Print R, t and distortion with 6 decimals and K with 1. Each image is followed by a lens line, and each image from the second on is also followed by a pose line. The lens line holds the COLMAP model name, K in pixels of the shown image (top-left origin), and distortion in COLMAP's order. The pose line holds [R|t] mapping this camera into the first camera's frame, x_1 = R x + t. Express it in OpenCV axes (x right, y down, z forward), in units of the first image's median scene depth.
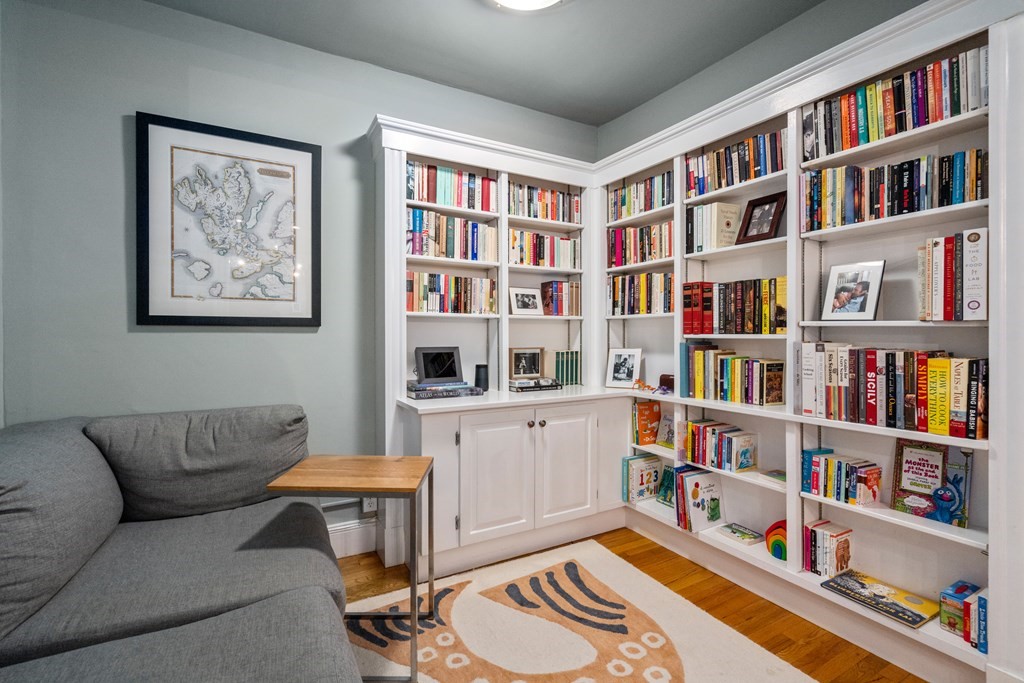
lens RADIAL K [[474.9, 0, 517.4], [0, 474.9, 338.1], [0, 0, 1]] dist [-0.002927, 0.000780]
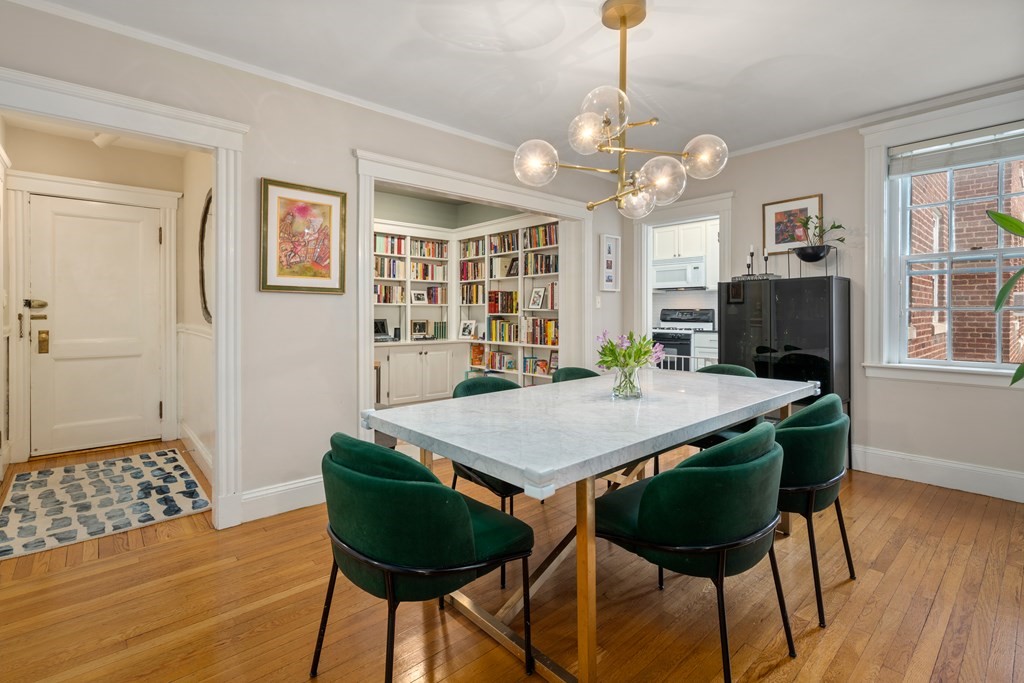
lens RADIAL K [[474.9, 0, 515.1], [0, 474.9, 315.5], [0, 0, 1]] dist [-0.002927, 0.000780]
pose [[0.980228, 0.001378, 0.197869, 0.020698], [-0.000770, 0.999995, -0.003150, 0.008678], [-0.197872, 0.002935, 0.980223, -1.220682]]
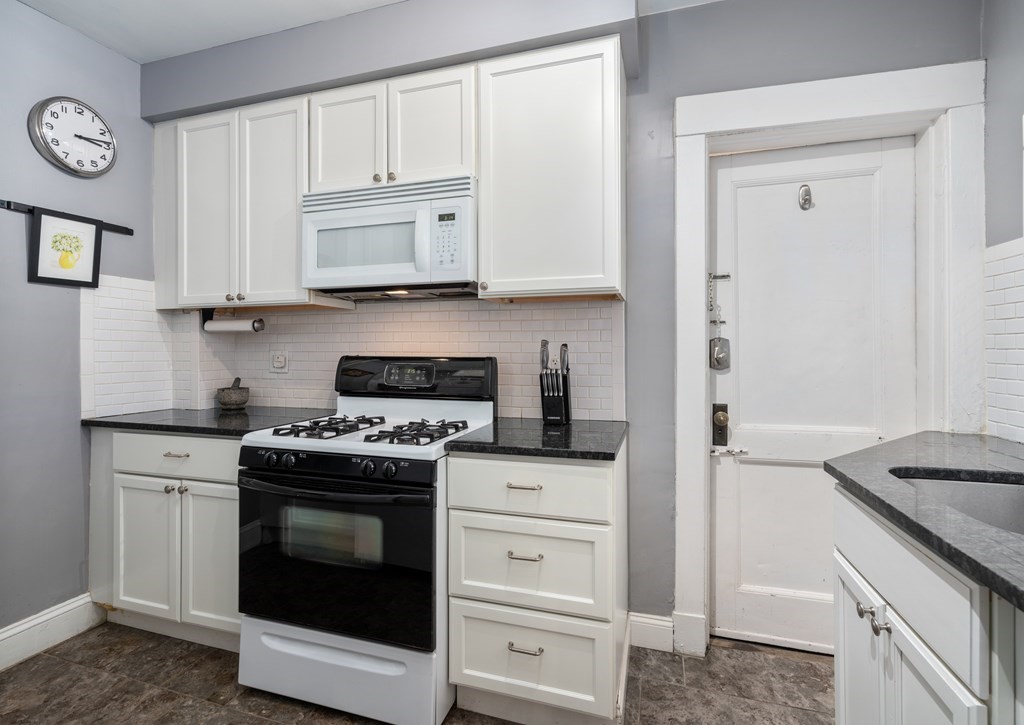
lens RADIAL K [[492.2, 0, 508.8], [0, 492.2, 359.7], [0, 0, 1]] dist [0.001594, -0.001424]
pose [[0.738096, 0.000354, 0.674696, 0.993002], [0.004411, 0.999976, -0.005351, -0.024999], [-0.674681, 0.006926, 0.738077, 0.391843]]
